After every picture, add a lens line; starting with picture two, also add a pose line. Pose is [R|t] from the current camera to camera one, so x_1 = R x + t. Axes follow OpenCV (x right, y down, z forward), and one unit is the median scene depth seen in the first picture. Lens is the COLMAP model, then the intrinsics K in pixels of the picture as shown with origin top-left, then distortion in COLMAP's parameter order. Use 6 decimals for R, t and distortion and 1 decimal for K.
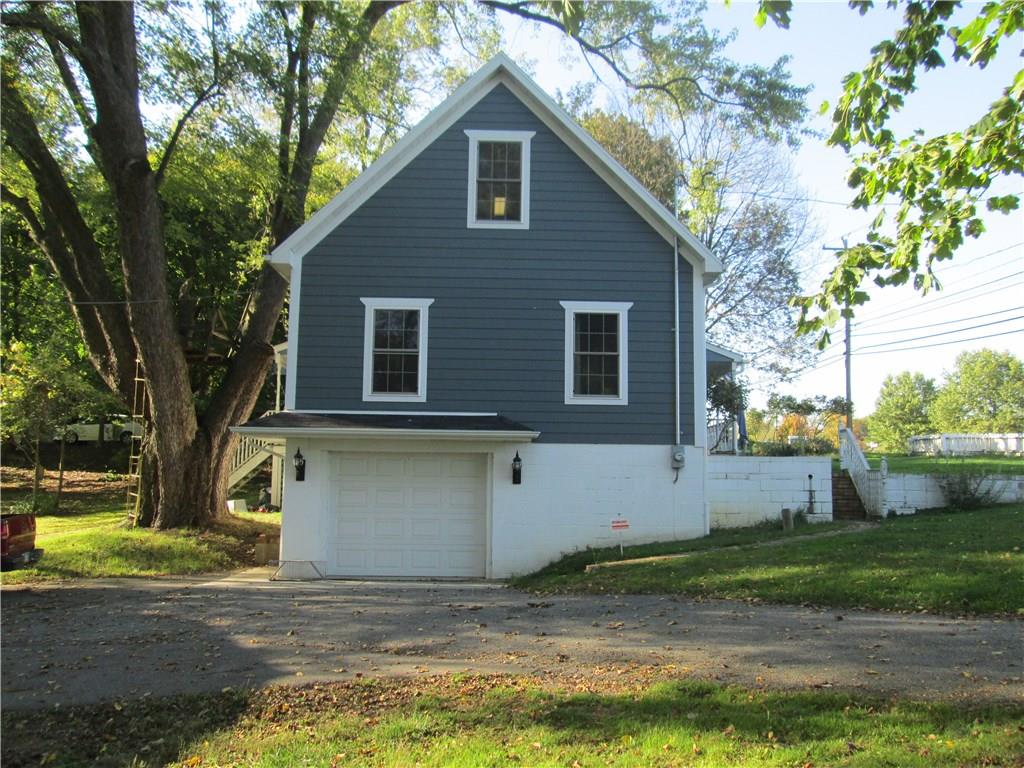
lens RADIAL K [[858.4, 0, 512.0], [0, 858.4, 384.0], [0, 0, 1]] dist [-0.054737, -0.000144]
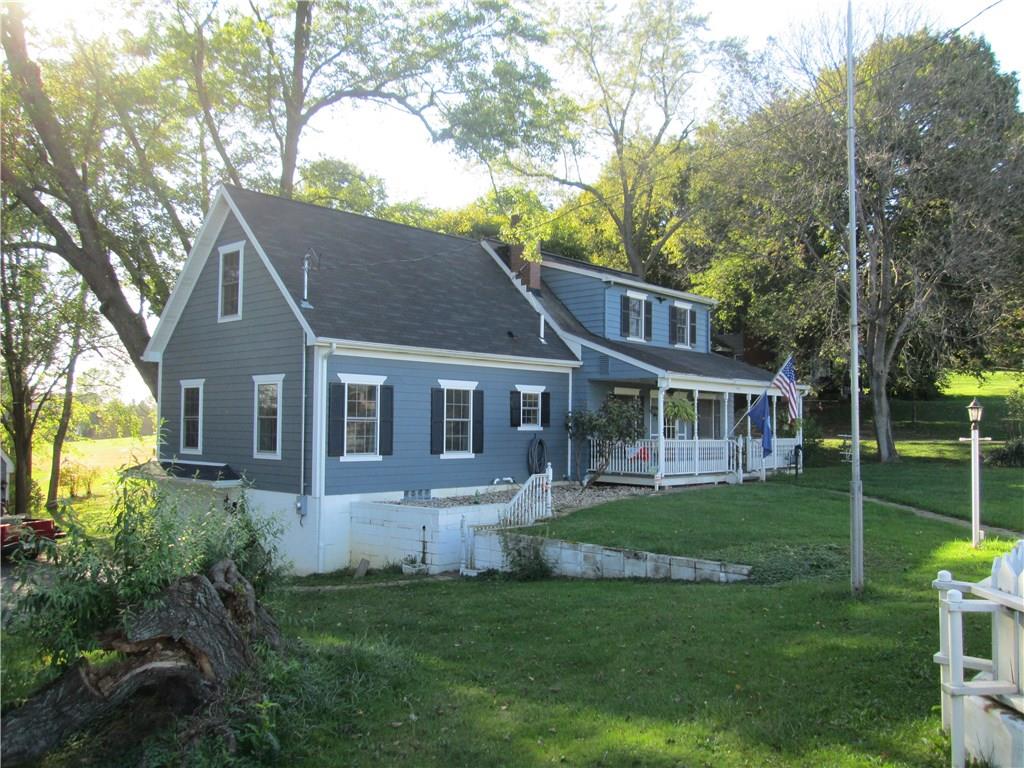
lens RADIAL K [[855.9, 0, 512.0], [0, 855.9, 384.0], [0, 0, 1]] dist [-0.088224, -0.005531]
pose [[0.723458, -0.041615, -0.689113, 1.200448], [0.084398, 0.996026, 0.028456, -0.088496], [0.685190, -0.078747, 0.724095, 0.359292]]
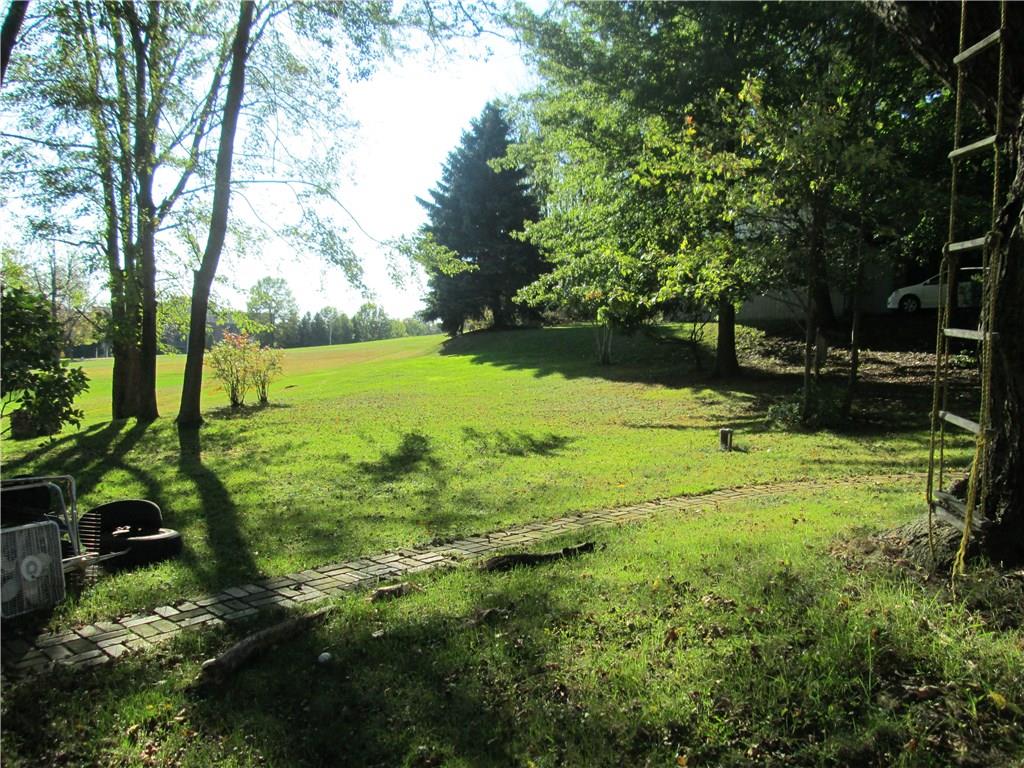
lens RADIAL K [[858.4, 0, 512.0], [0, 858.4, 384.0], [0, 0, 1]] dist [-0.054737, -0.000144]
pose [[0.575519, 0.038098, -0.816901, -0.369918], [0.071111, 0.992799, 0.096401, 0.101680], [0.814691, -0.113572, 0.568665, 0.885655]]
